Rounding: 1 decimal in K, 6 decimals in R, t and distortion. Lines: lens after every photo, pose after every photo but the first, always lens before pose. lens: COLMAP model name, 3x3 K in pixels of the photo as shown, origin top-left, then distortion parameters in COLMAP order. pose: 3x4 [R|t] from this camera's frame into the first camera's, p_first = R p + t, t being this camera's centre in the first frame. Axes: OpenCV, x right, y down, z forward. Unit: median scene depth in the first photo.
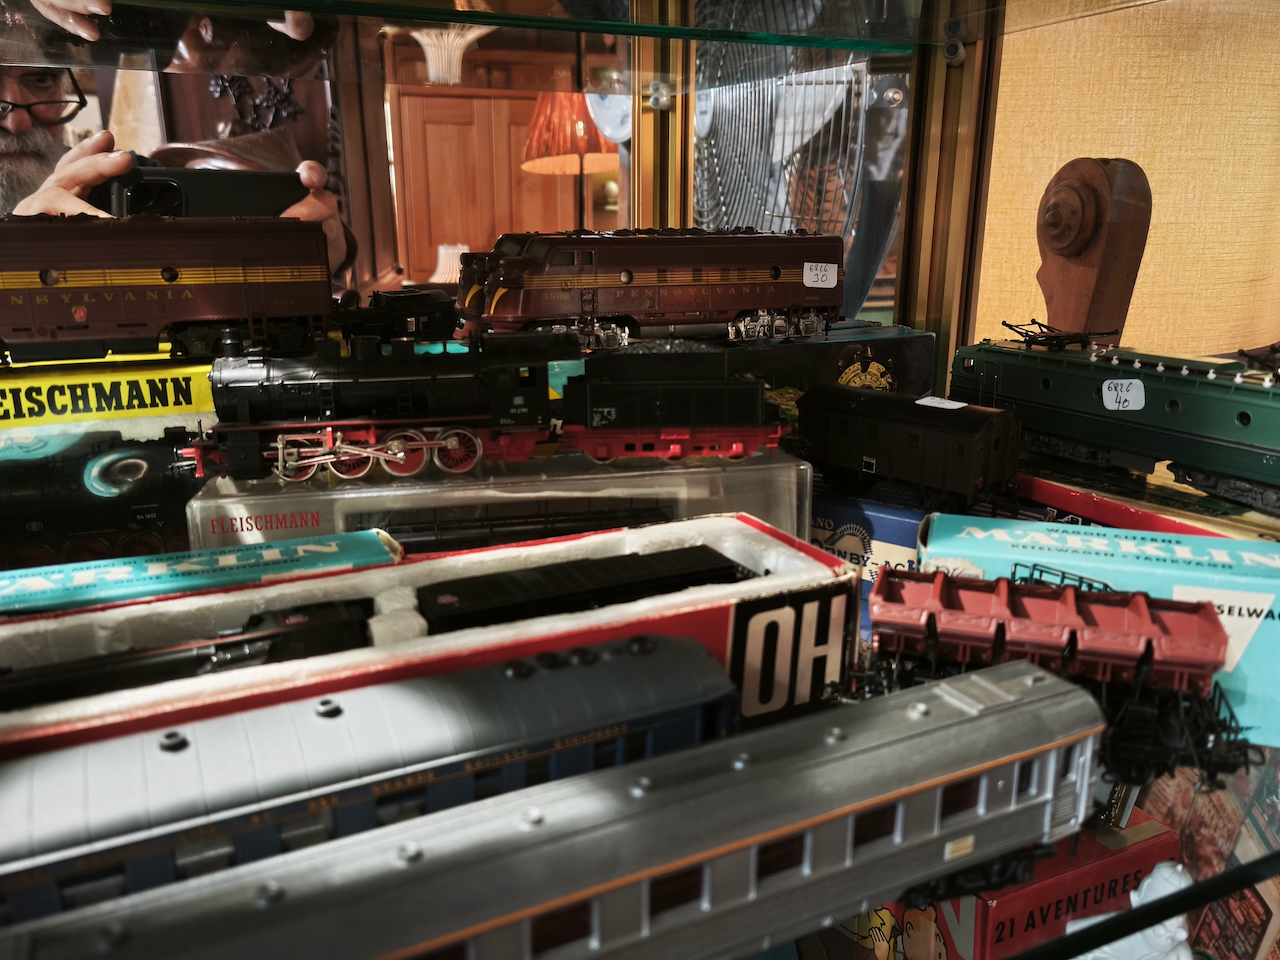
lens RADIAL K [[1011.0, 0, 634.5], [0, 1011.0, 511.2], [0, 0, 1]] dist [0.059935, -0.051554]
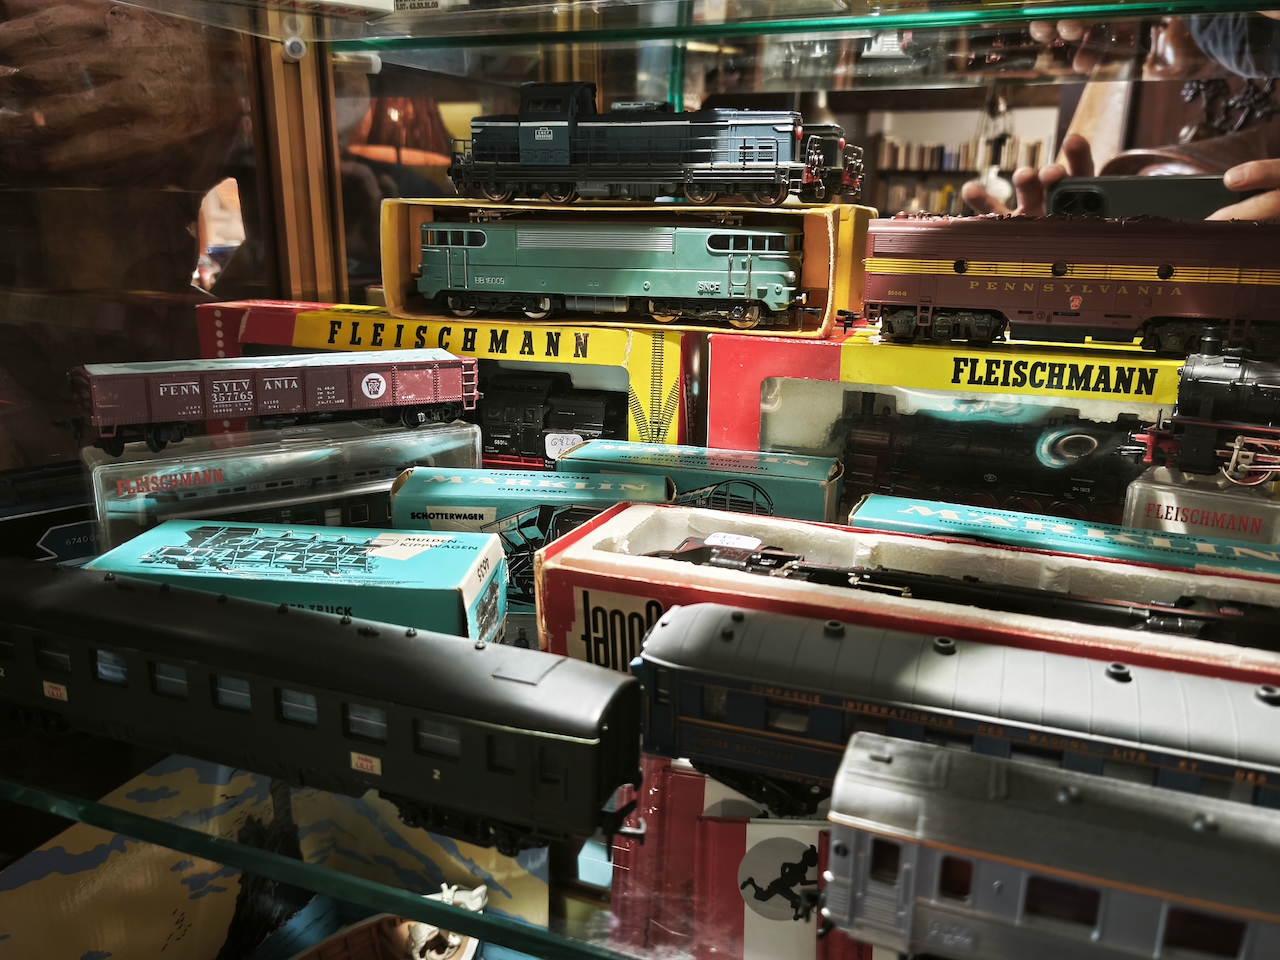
lens RADIAL K [[1011.0, 0, 634.5], [0, 1011.0, 511.2], [0, 0, 1]] dist [0.059935, -0.051554]
pose [[0.684115, 0.220474, -0.695253, -0.039136], [-0.225310, 0.970480, 0.086052, 0.043310], [0.693701, 0.097778, 0.713595, -0.119136]]
